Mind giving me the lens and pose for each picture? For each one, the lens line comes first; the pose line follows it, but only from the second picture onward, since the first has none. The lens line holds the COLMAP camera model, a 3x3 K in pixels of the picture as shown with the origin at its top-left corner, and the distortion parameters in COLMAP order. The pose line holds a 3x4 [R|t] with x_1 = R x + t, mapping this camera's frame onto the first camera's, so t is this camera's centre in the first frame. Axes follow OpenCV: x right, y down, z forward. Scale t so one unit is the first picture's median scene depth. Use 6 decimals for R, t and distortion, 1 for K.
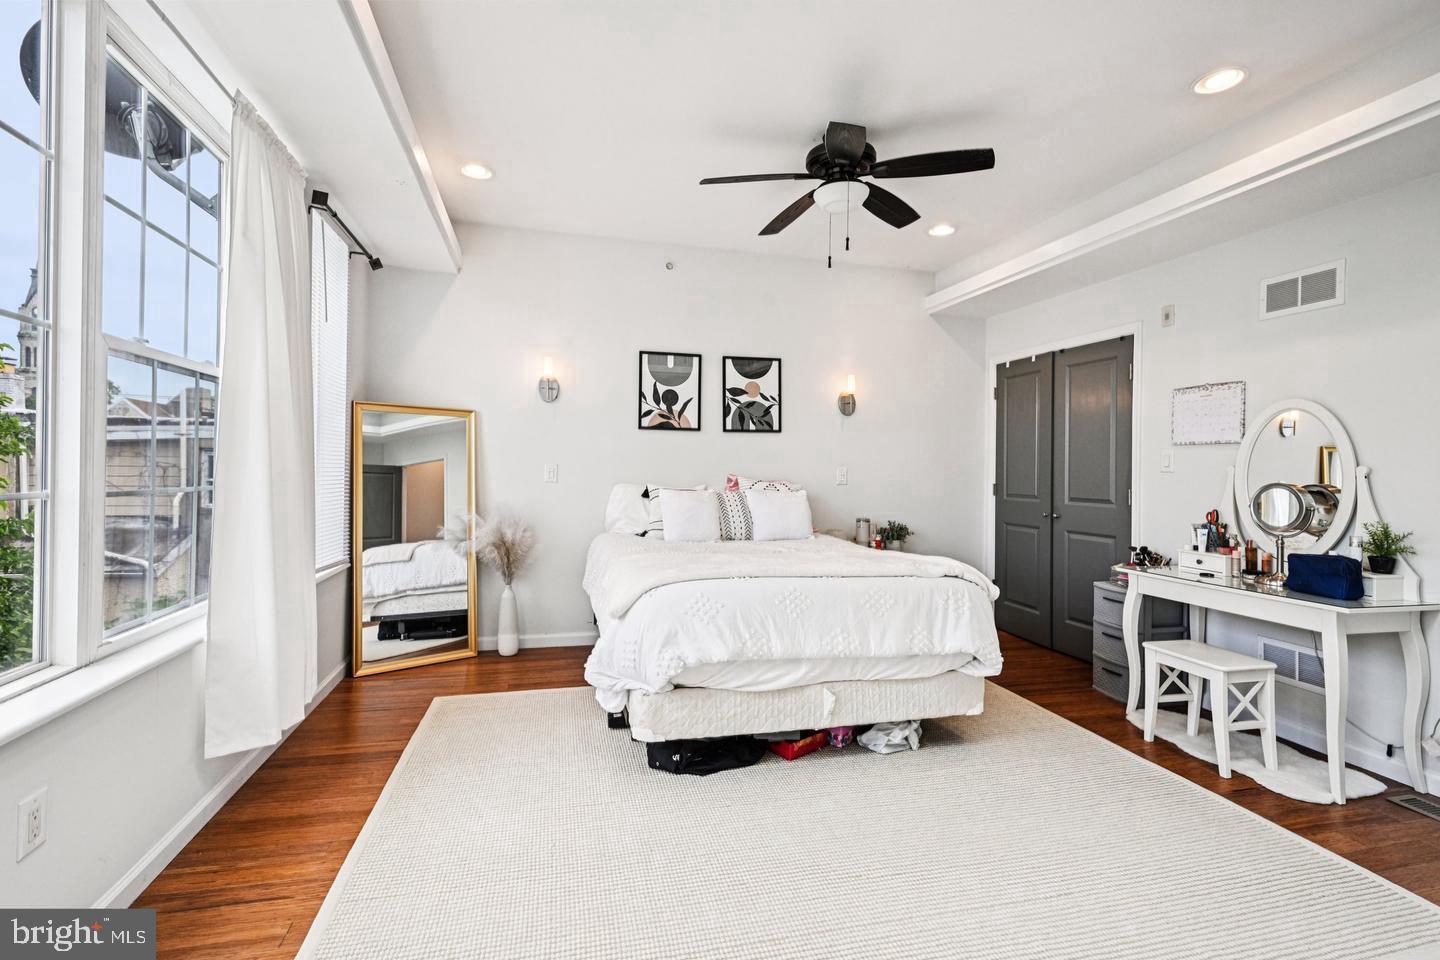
lens RADIAL K [[644.2, 0, 725.0], [0, 644.2, 469.4], [0, 0, 1]] dist [0.015029, 0.000204]
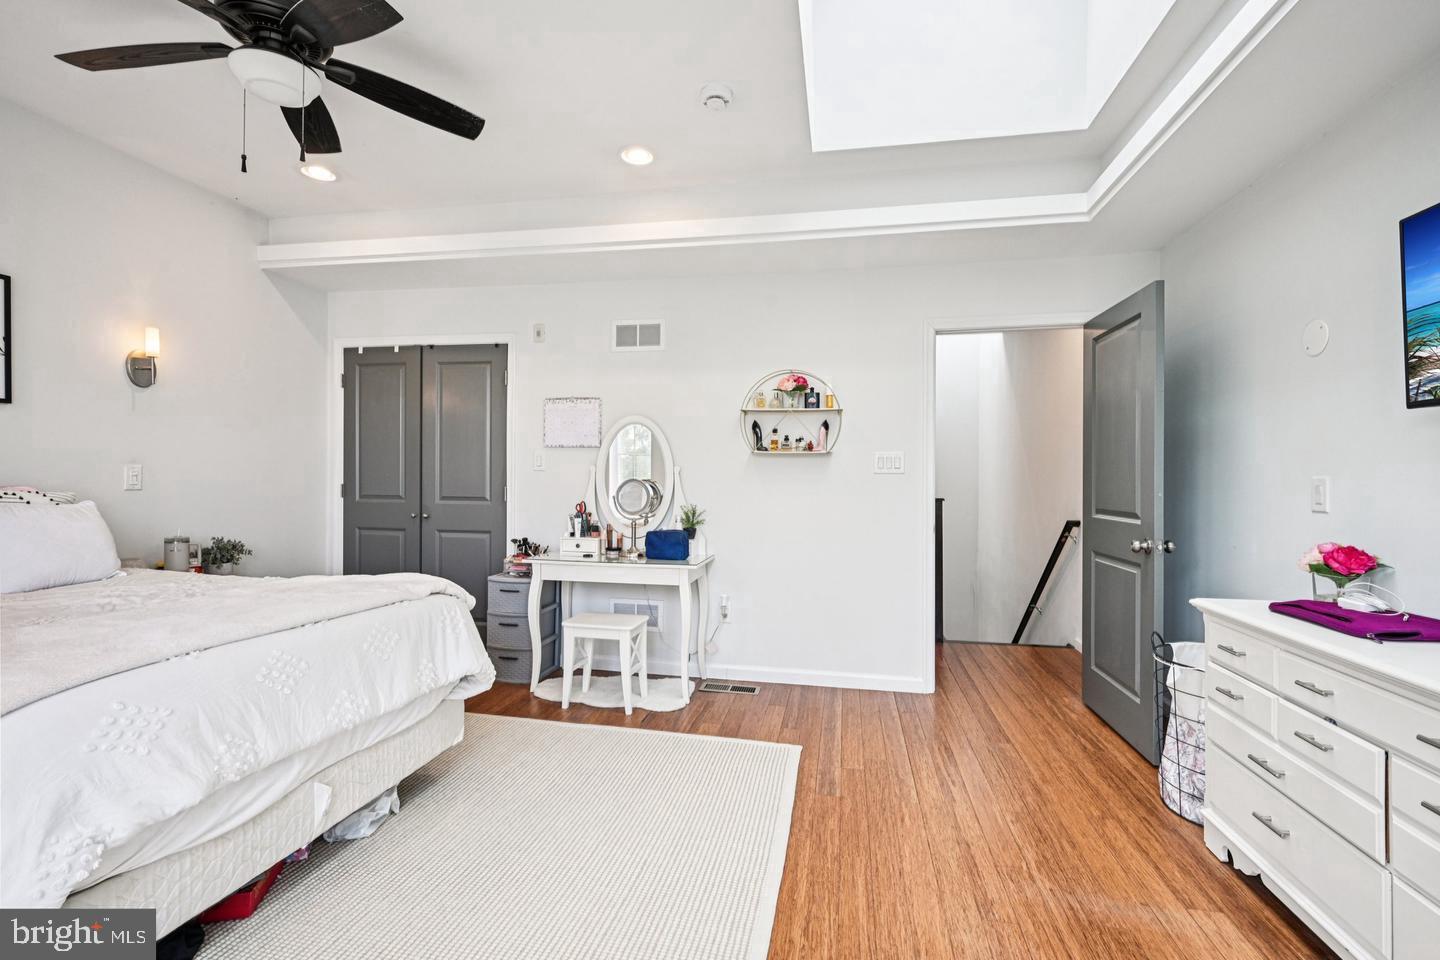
lens RADIAL K [[648.0, 0, 719.9], [0, 648.0, 473.8], [0, 0, 1]] dist [-0.000398, -0.000292]
pose [[0.448153, -0.007963, 0.893922, -0.213457], [-0.002423, 0.999946, 0.010122, -0.002697], [-0.893954, -0.006702, 0.448109, 0.231822]]
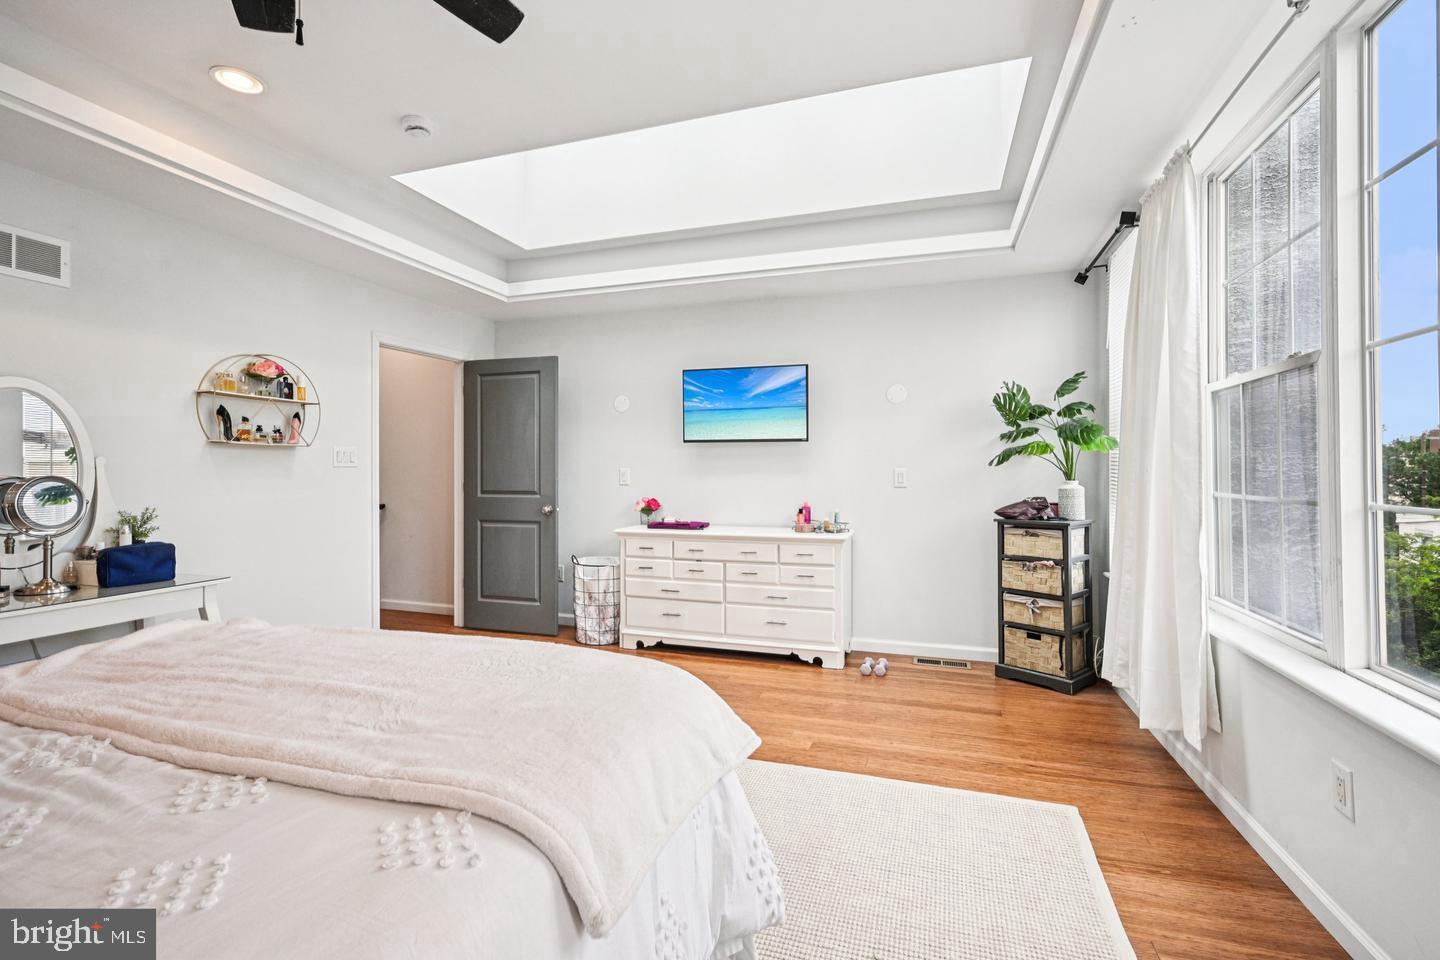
lens RADIAL K [[661.3, 0, 720.9], [0, 661.3, 475.0], [0, 0, 1]] dist [0.001794, 0.000060]
pose [[-0.824796, -0.016976, 0.565176, -0.350007], [-0.013367, 0.999855, 0.010524, -0.000729], [-0.565273, 0.001125, -0.824903, 1.091826]]
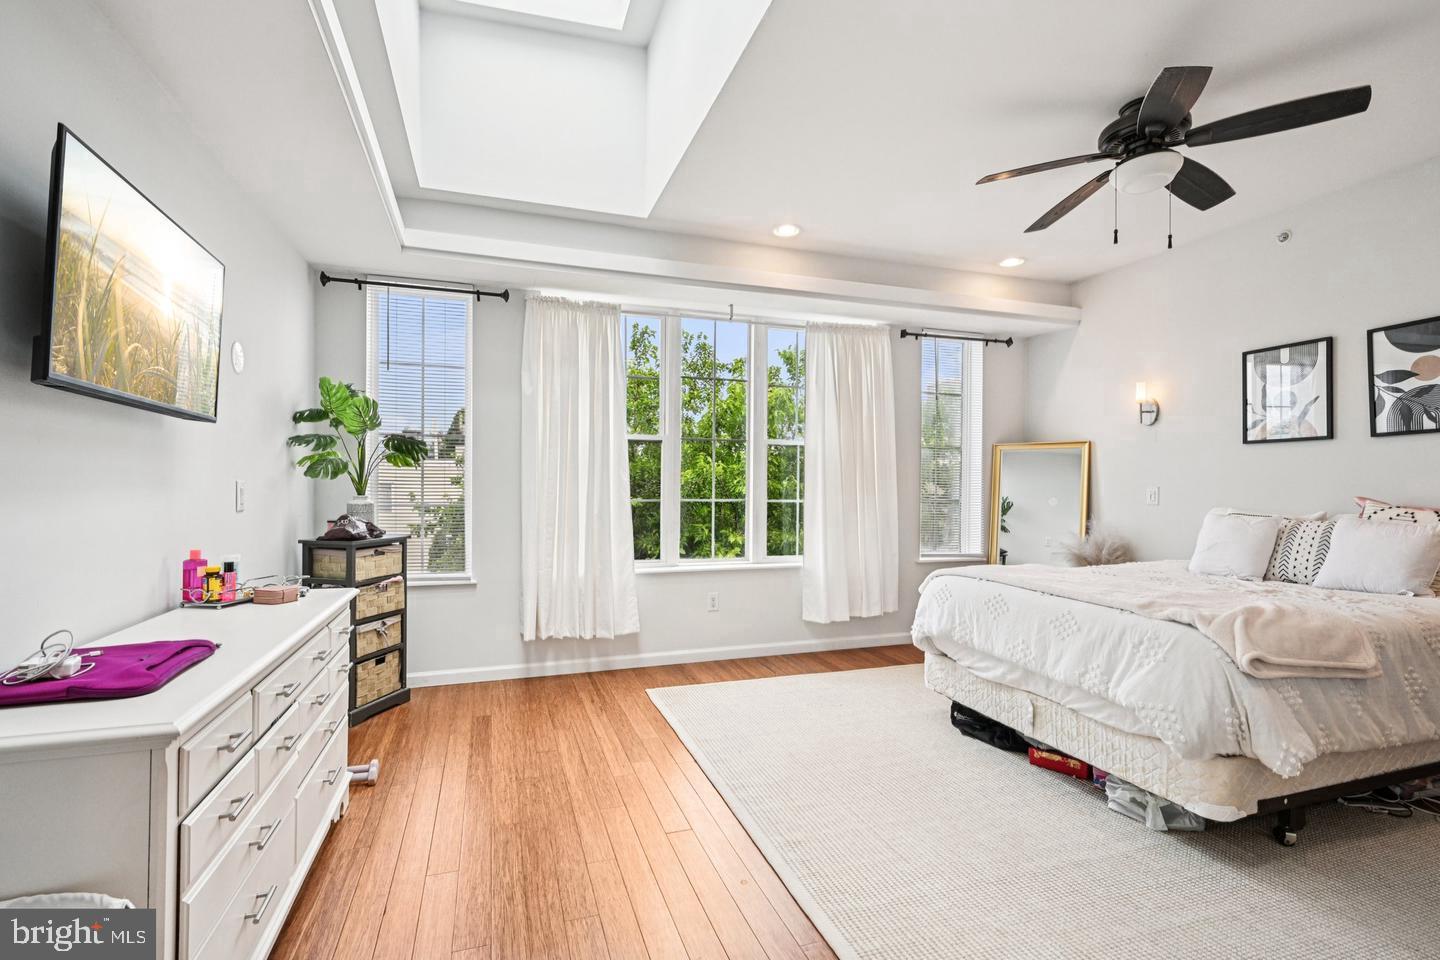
lens RADIAL K [[668.6, 0, 721.0], [0, 668.6, 489.5], [0, 0, 1]] dist [-0.000019, 0.000308]
pose [[0.072398, -0.015353, -0.997258, 0.941842], [-0.003547, 0.999871, -0.015650, 0.018088], [0.997370, 0.004670, 0.072334, 0.336944]]
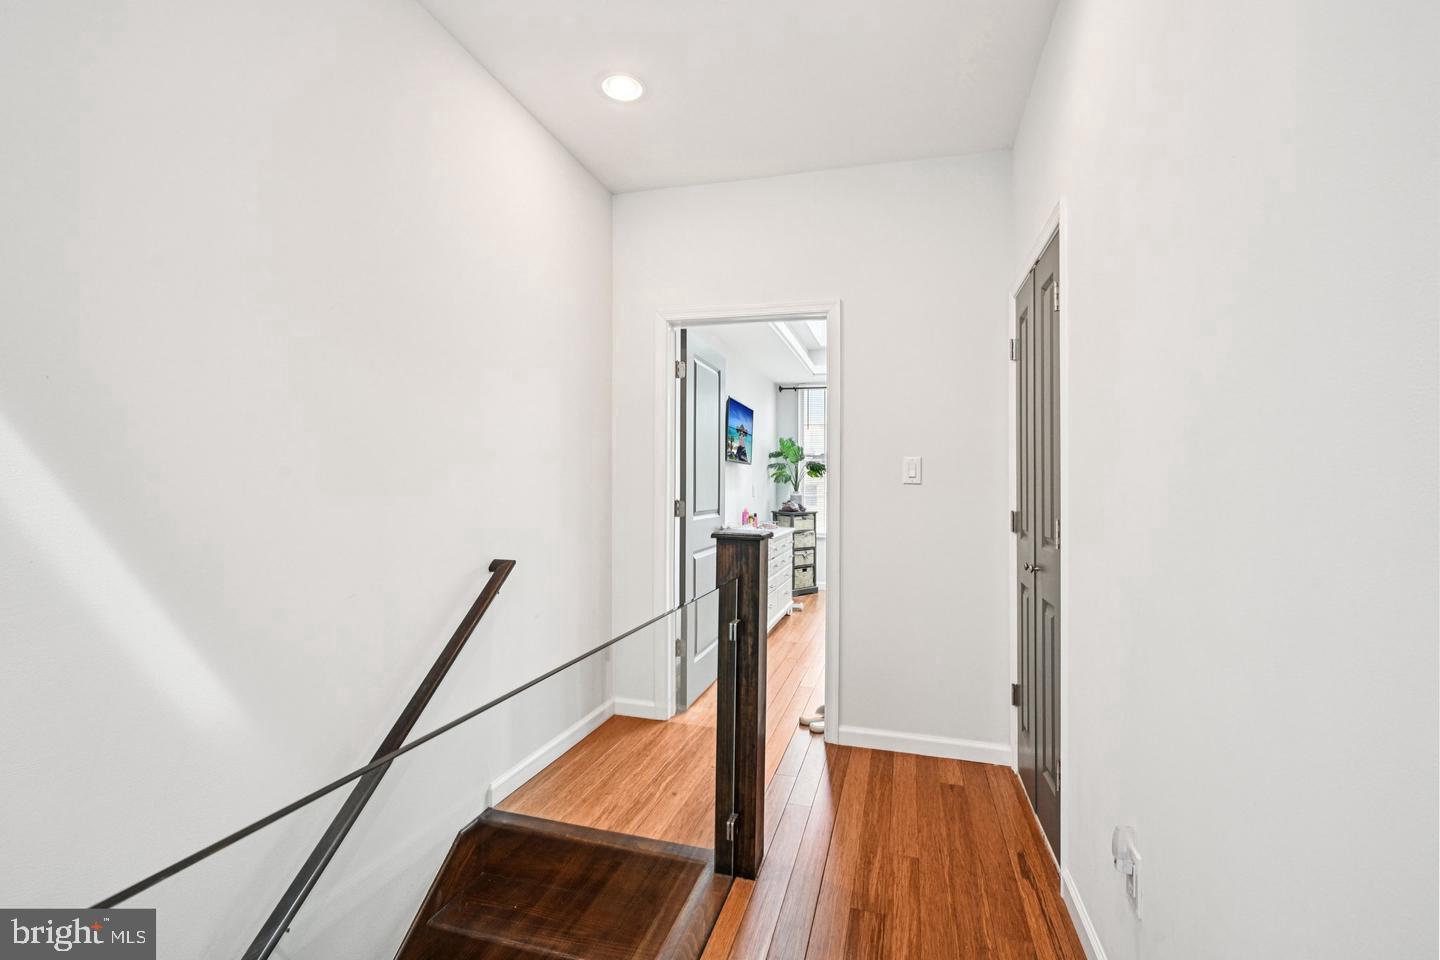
lens RADIAL K [[648.0, 0, 719.9], [0, 648.0, 473.8], [0, 0, 1]] dist [-0.000398, -0.000292]
pose [[-0.513005, -0.037697, -0.857557, 1.847859], [-0.012264, 0.999255, -0.036589, 0.037544], [0.858298, -0.008253, -0.513086, 0.743299]]
